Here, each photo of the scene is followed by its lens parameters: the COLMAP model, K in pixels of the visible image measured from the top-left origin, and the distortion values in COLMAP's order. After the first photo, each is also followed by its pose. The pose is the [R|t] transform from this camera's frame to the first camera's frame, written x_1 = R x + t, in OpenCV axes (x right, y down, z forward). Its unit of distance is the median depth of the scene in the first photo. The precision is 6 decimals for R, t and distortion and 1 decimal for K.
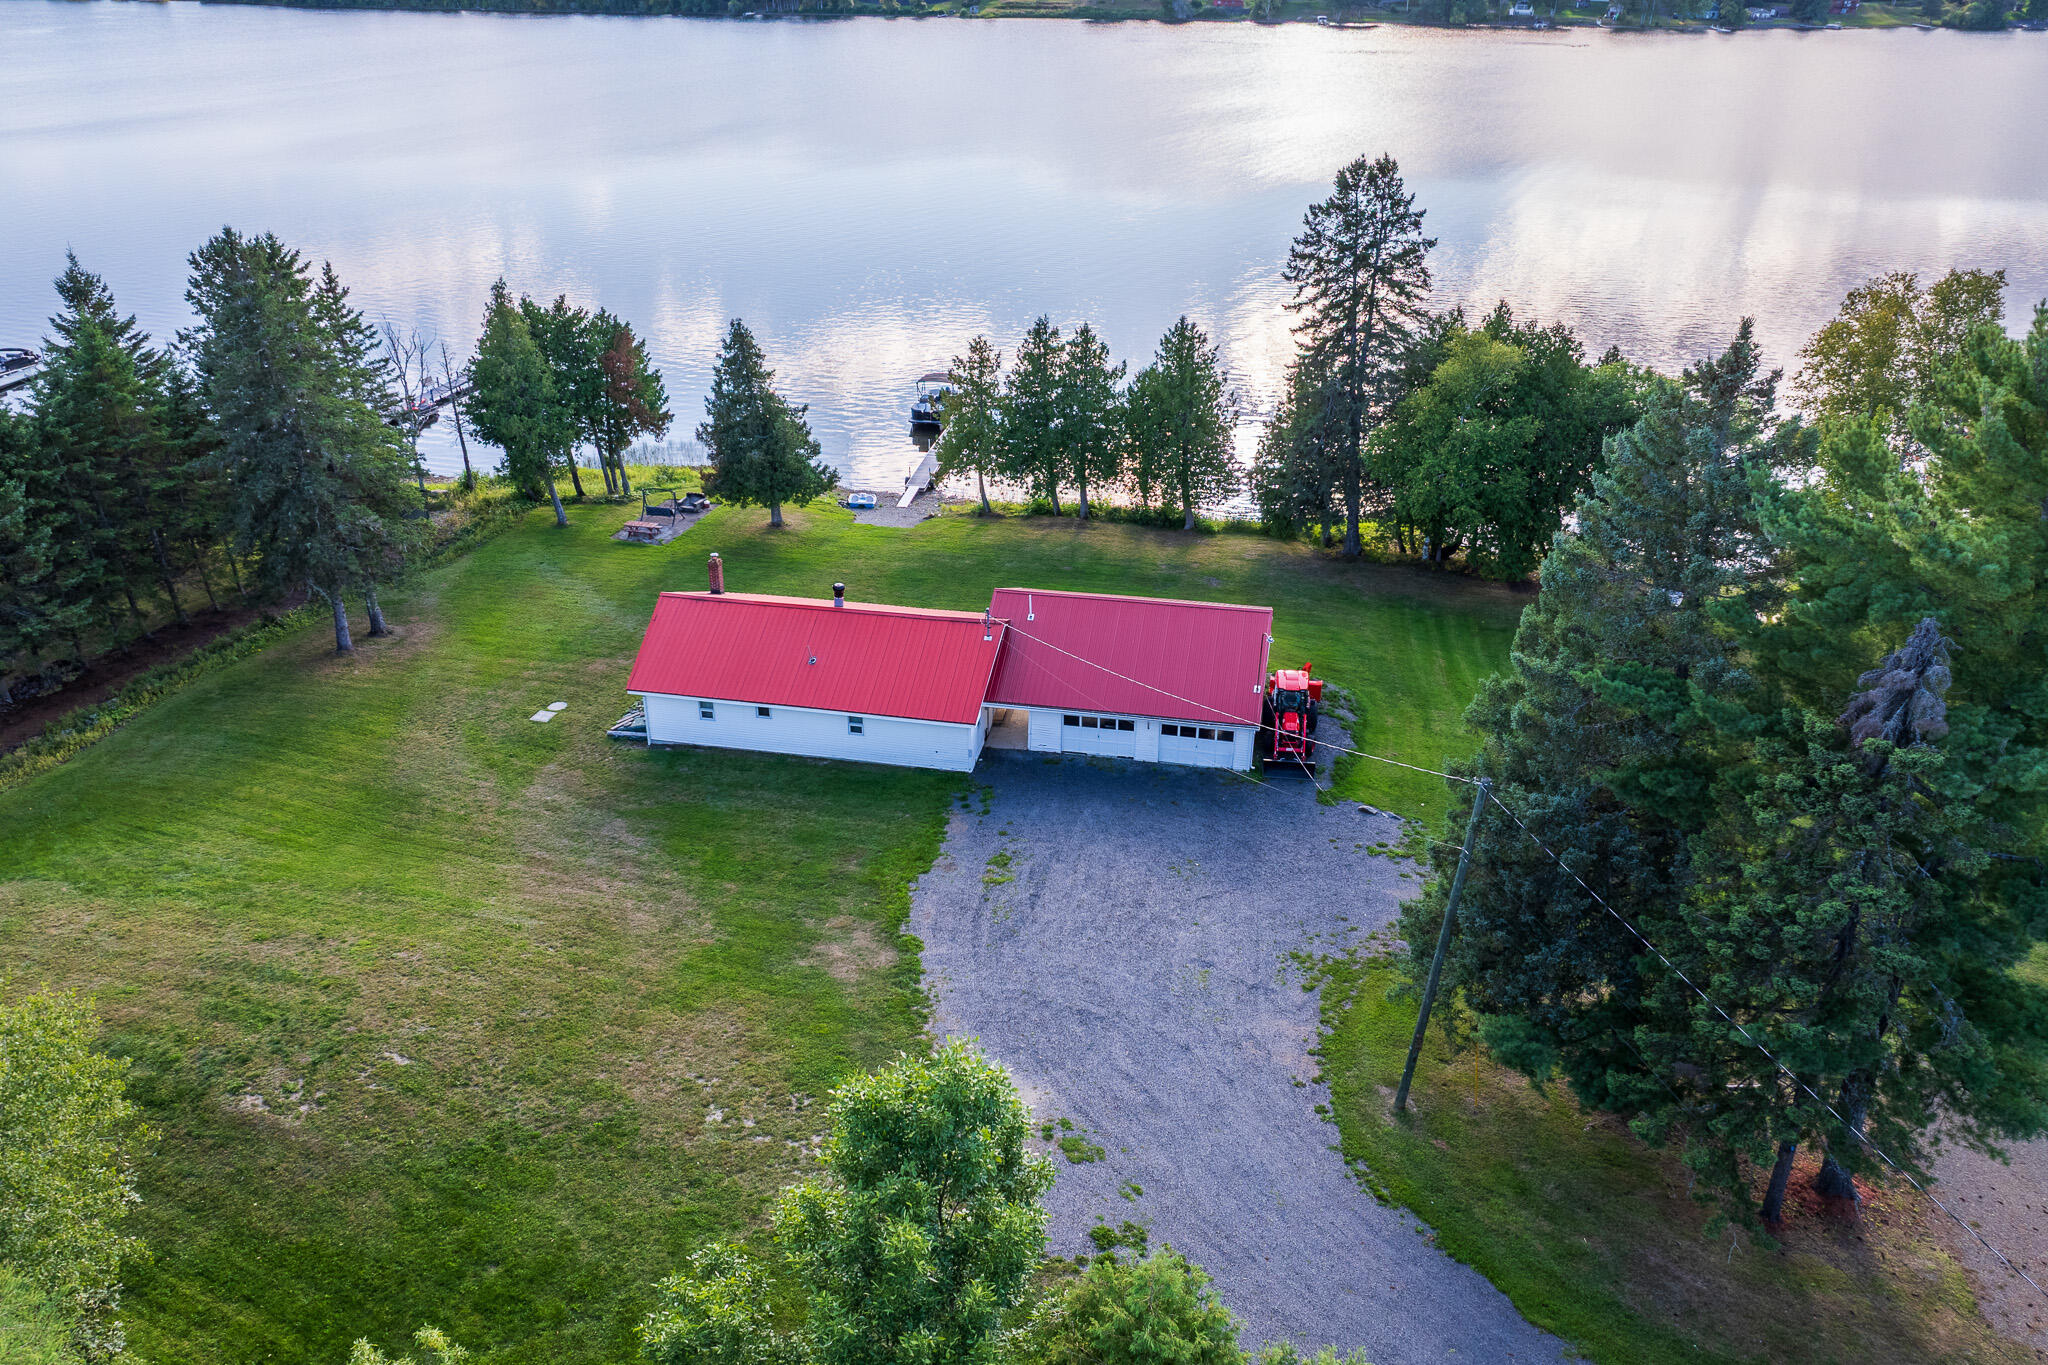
lens RADIAL K [[1426.1, 0, 1024.0], [0, 1426.1, 682.5], [0, 0, 1]] dist [-0.005303, -0.005542]
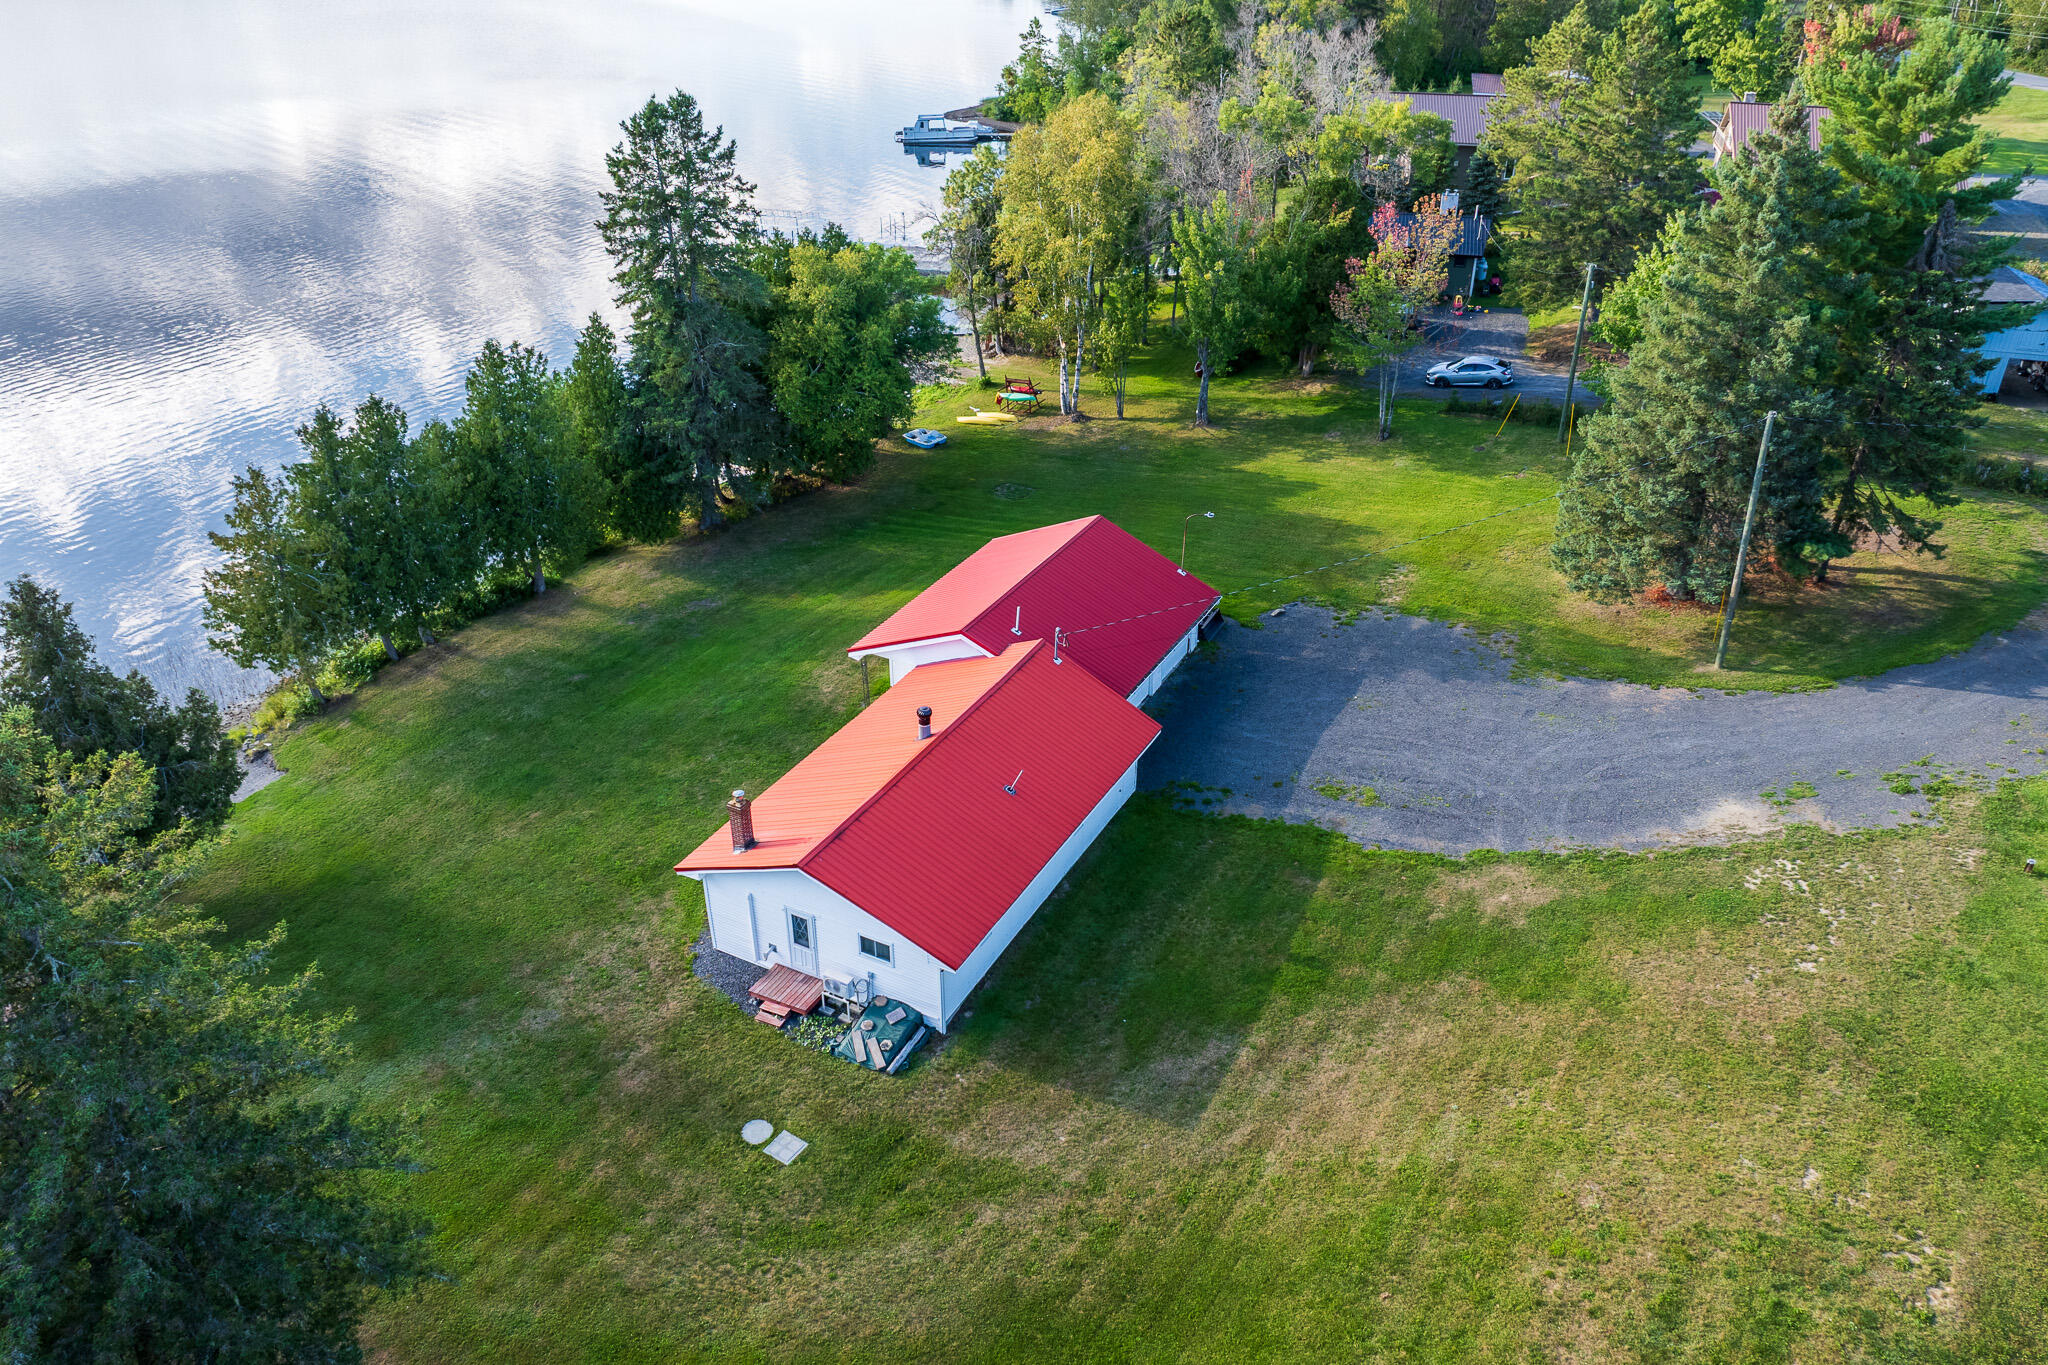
lens RADIAL K [[1426.1, 0, 1024.0], [0, 1426.1, 682.5], [0, 0, 1]] dist [-0.005303, -0.005542]
pose [[0.311260, -0.487227, 0.815921, -0.599188], [0.446983, 0.832731, 0.326749, -0.252893], [-0.838644, 0.262999, 0.476978, 0.477583]]
